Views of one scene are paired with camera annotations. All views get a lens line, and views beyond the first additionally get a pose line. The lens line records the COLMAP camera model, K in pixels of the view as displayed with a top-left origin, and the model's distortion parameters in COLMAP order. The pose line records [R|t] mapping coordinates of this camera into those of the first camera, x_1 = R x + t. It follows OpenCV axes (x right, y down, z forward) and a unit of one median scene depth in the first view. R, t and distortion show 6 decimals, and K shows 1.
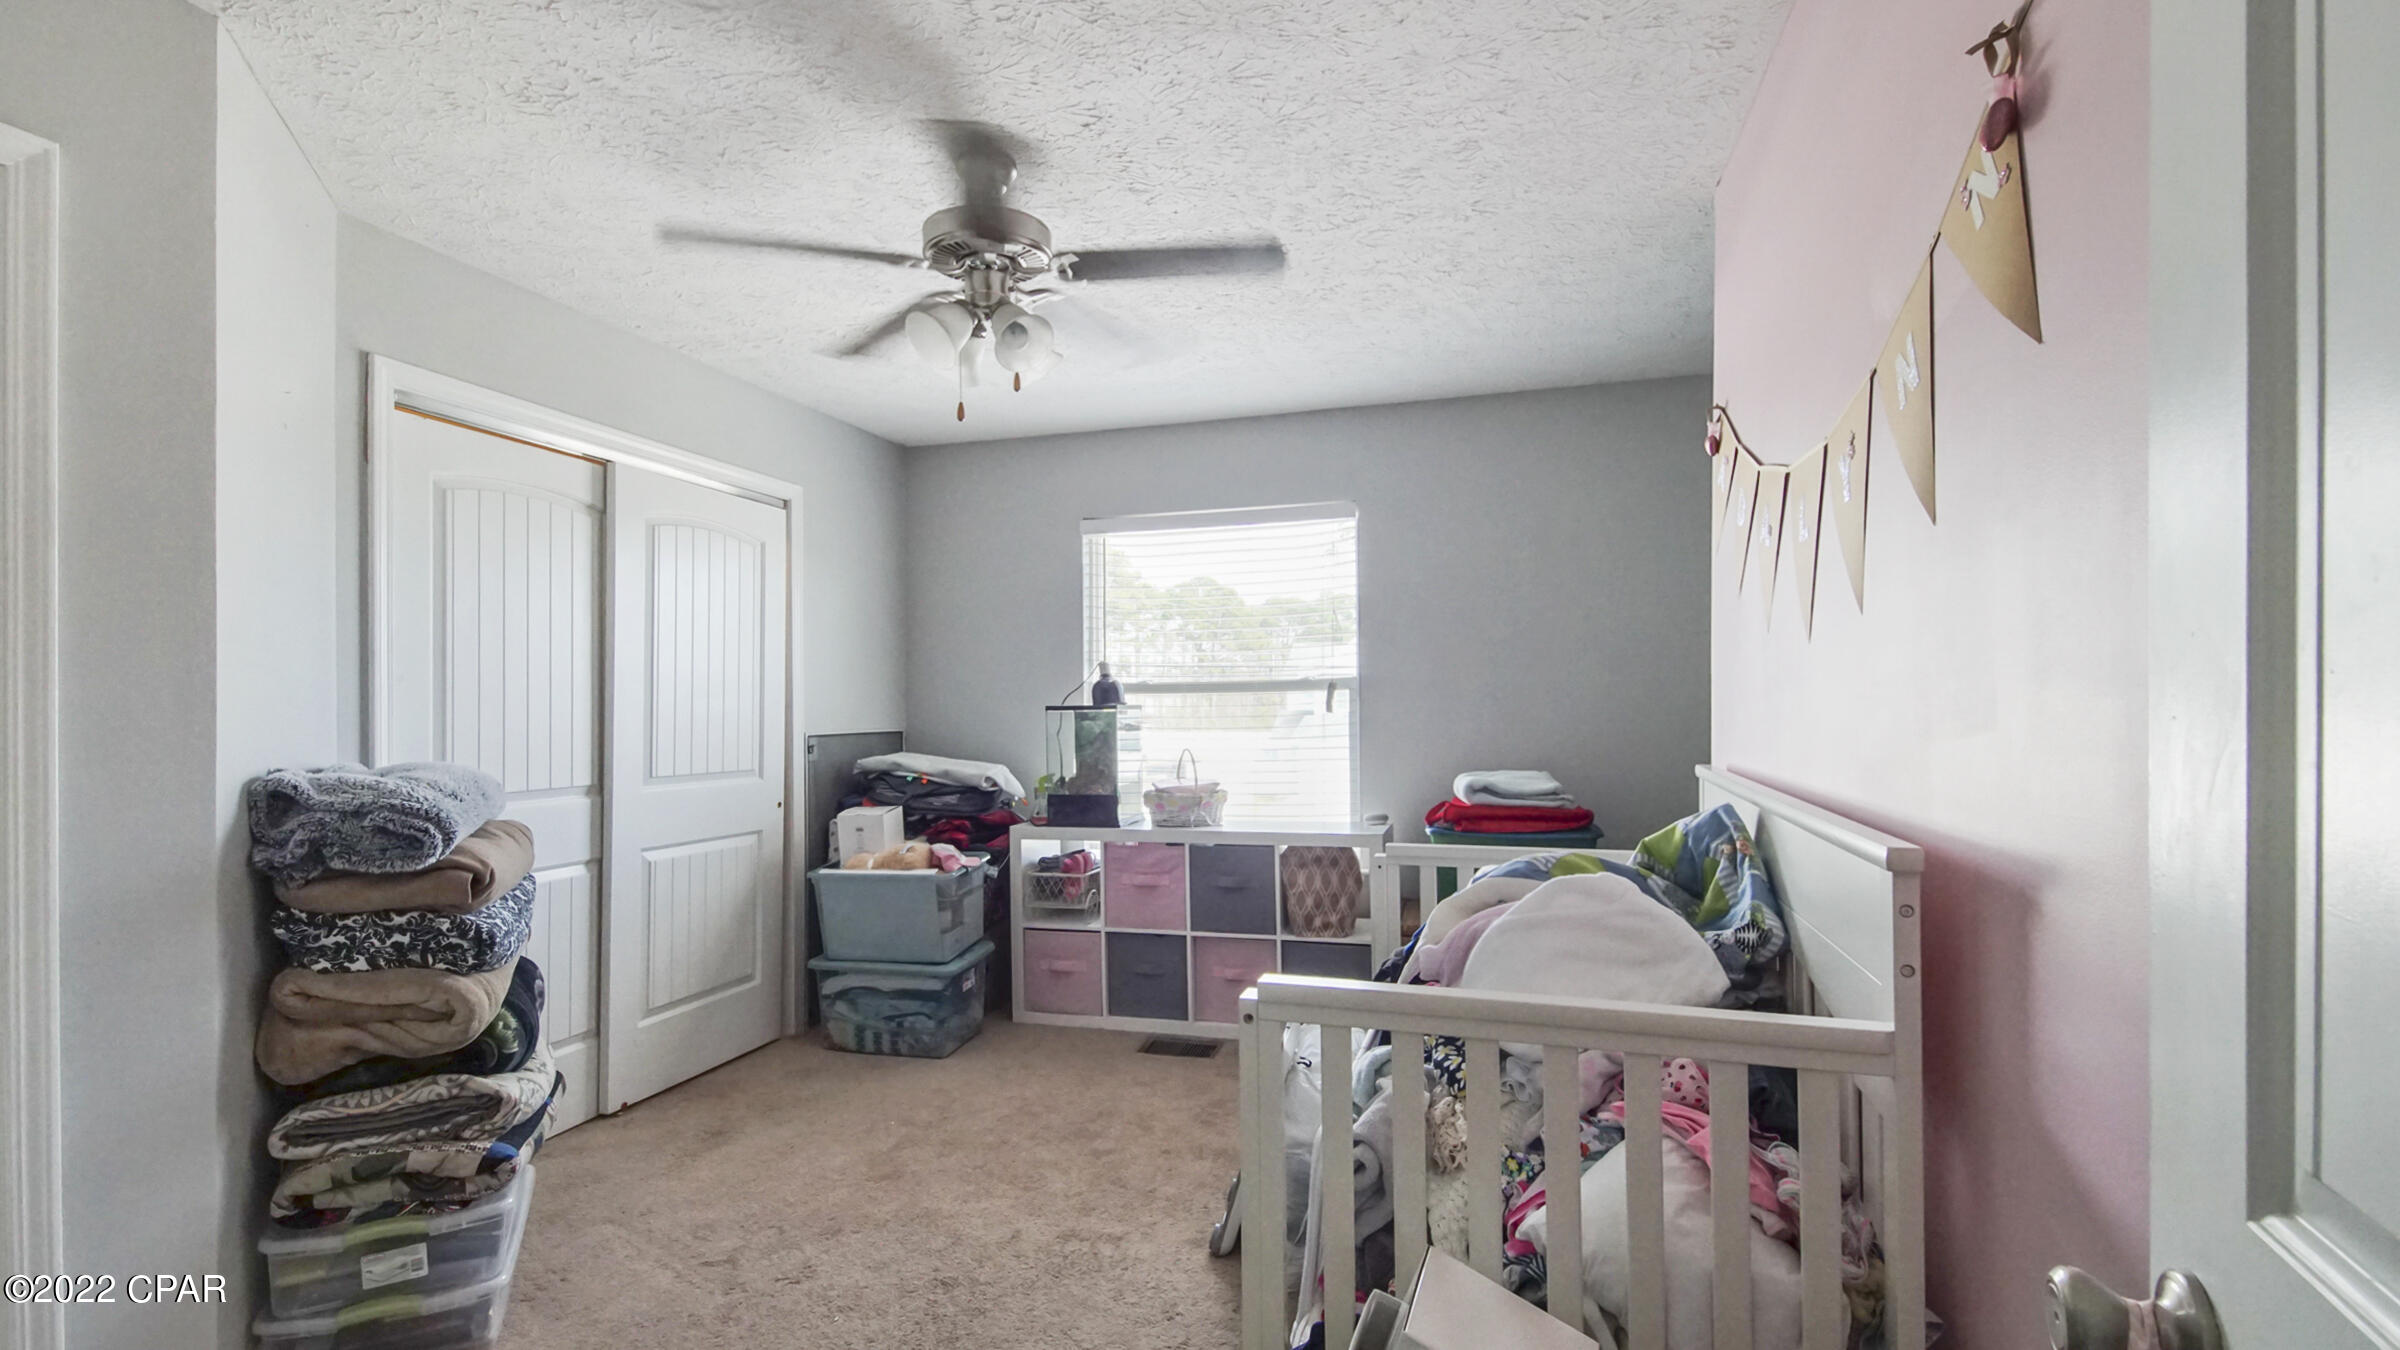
lens RADIAL K [[1058.0, 0, 1200.9], [0, 1058.0, 685.1], [0, 0, 1]] dist [0.012629, -0.002375]
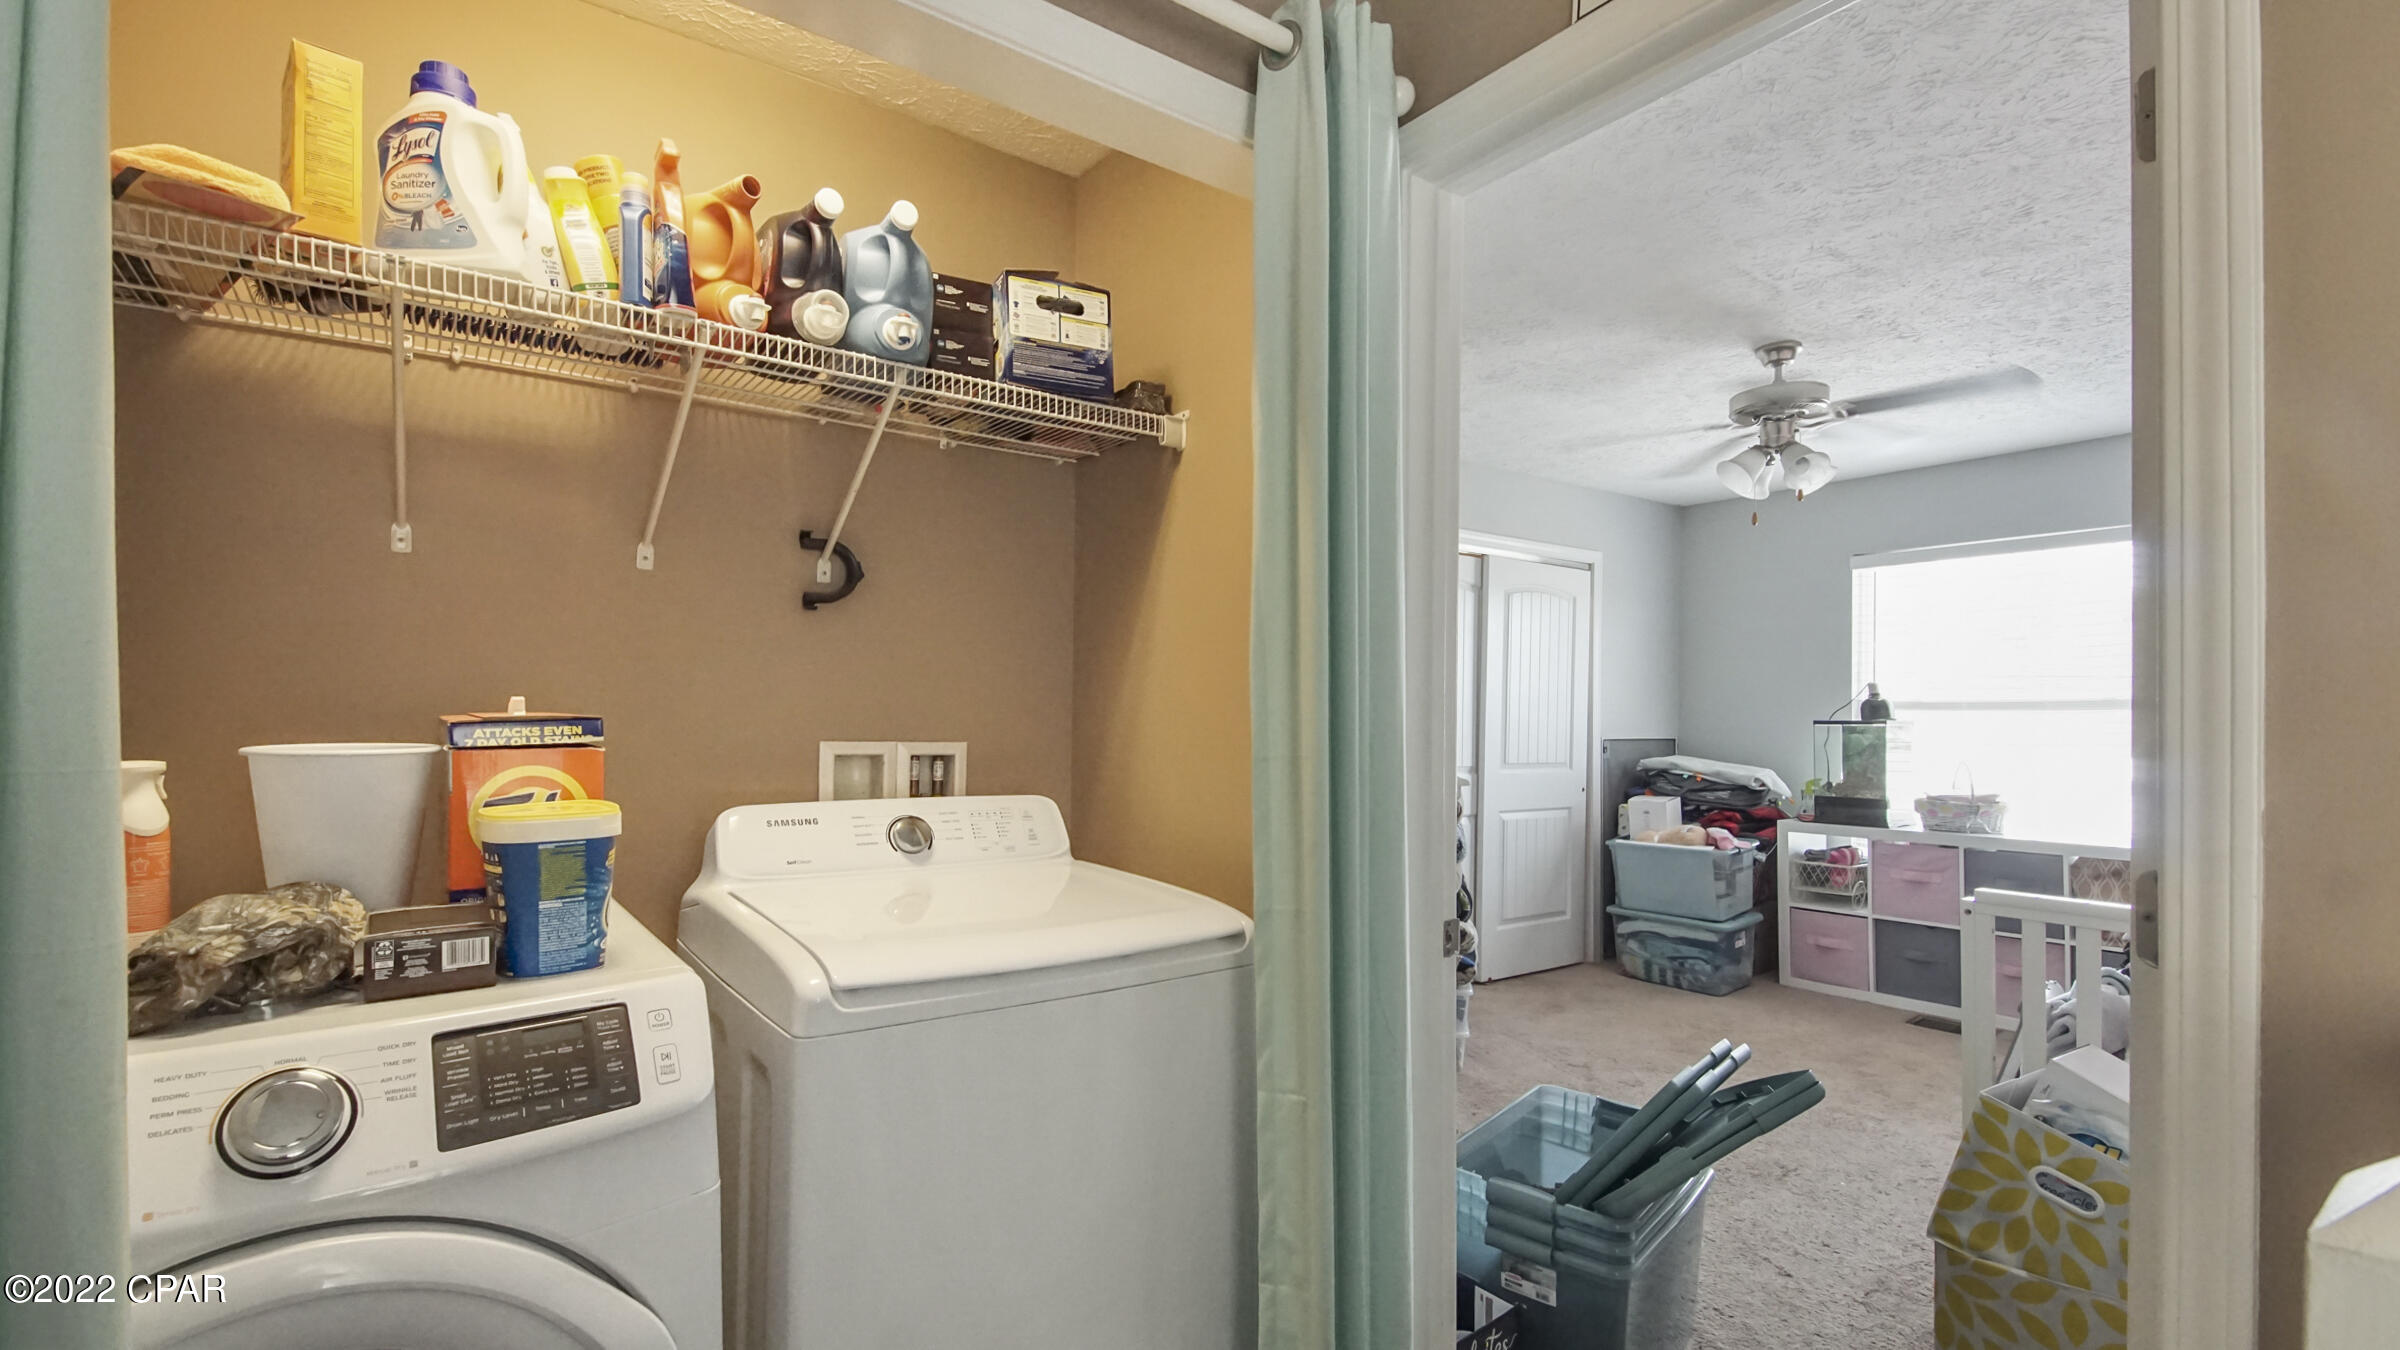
lens RADIAL K [[1058.0, 0, 1175.5], [0, 1058.0, 700.4], [0, 0, 1]] dist [0.012629, -0.002375]
pose [[0.779767, 0.008845, -0.626008, 0.041461], [-0.004073, 0.999951, 0.009056, -0.010808], [0.626057, -0.004512, 0.779764, -0.382546]]
